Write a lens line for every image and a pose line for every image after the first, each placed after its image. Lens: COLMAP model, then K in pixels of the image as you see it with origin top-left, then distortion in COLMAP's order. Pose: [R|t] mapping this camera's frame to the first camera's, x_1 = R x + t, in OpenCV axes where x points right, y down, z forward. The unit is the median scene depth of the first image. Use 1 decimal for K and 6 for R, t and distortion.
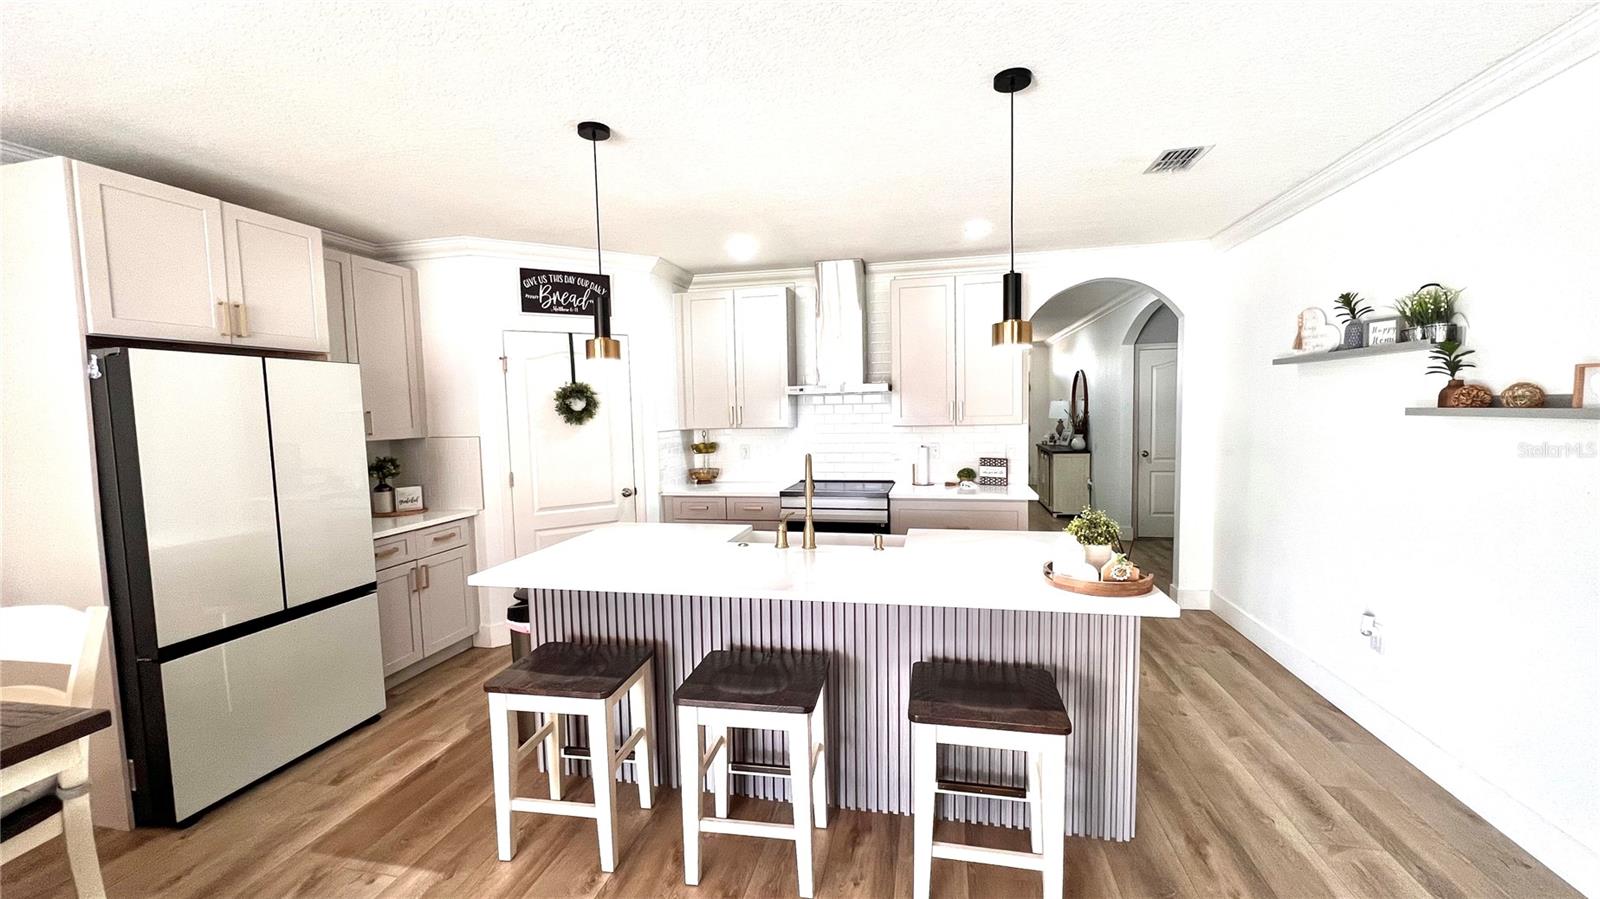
lens RADIAL K [[640.0, 0, 800.0], [0, 640.0, 449.5], [0, 0, 1]] dist [0.000034, 0.000094]
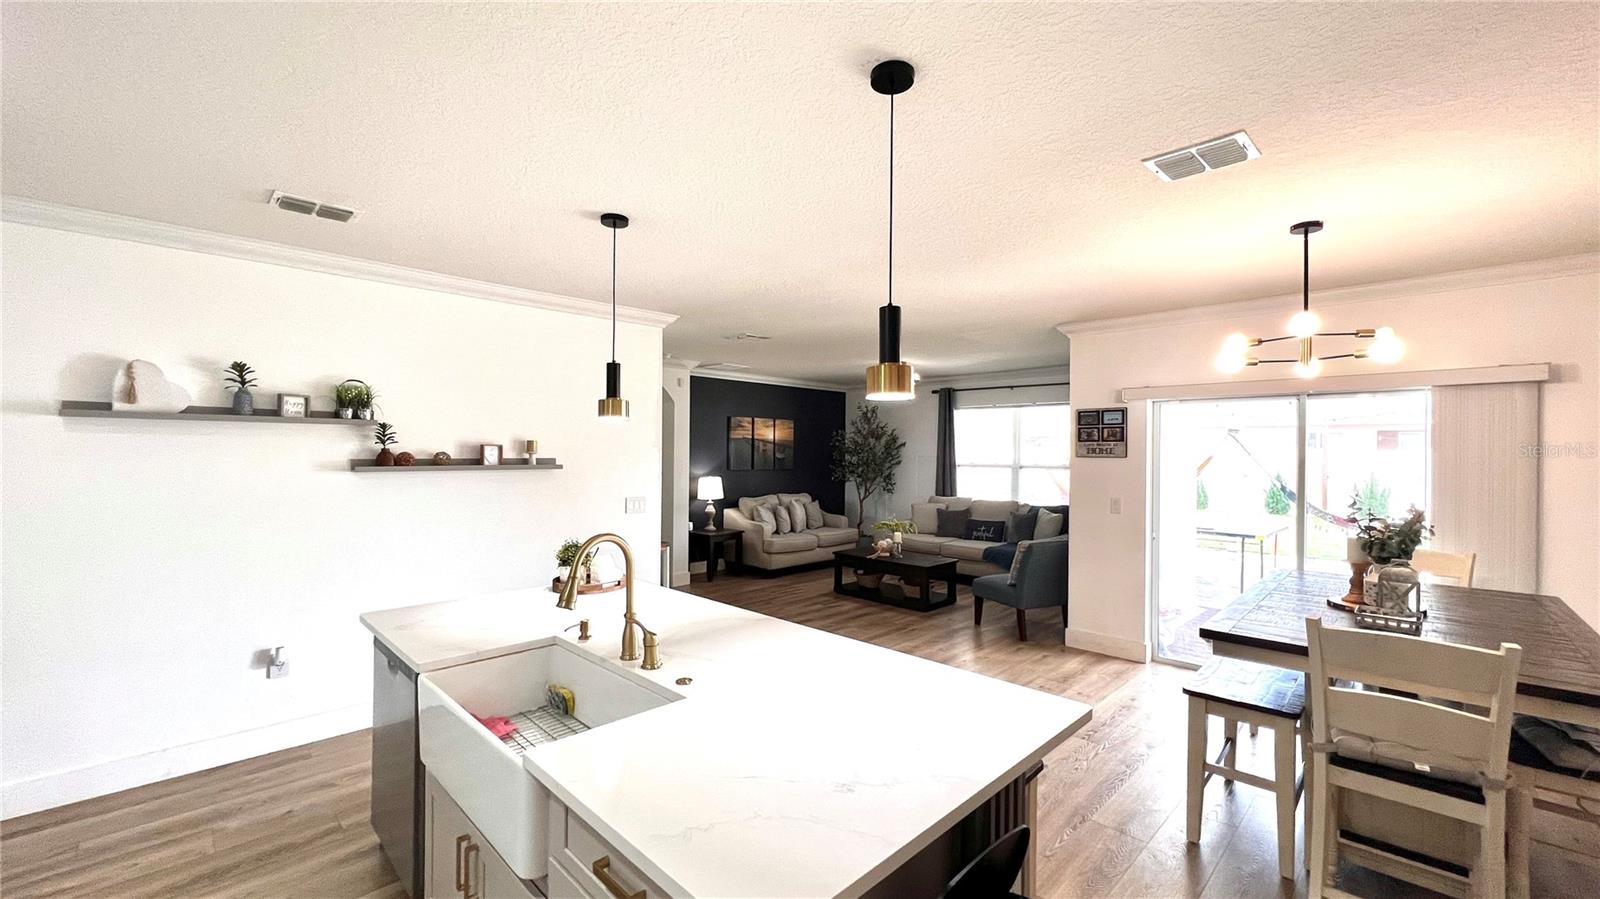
lens RADIAL K [[640.0, 0, 800.0], [0, 640.0, 449.5], [0, 0, 1]] dist [0.000034, 0.000094]
pose [[-0.834818, 0.017728, 0.550241, -0.569901], [0.046669, 0.998163, 0.038646, -0.105349], [-0.548545, 0.057942, -0.834111, 1.531955]]
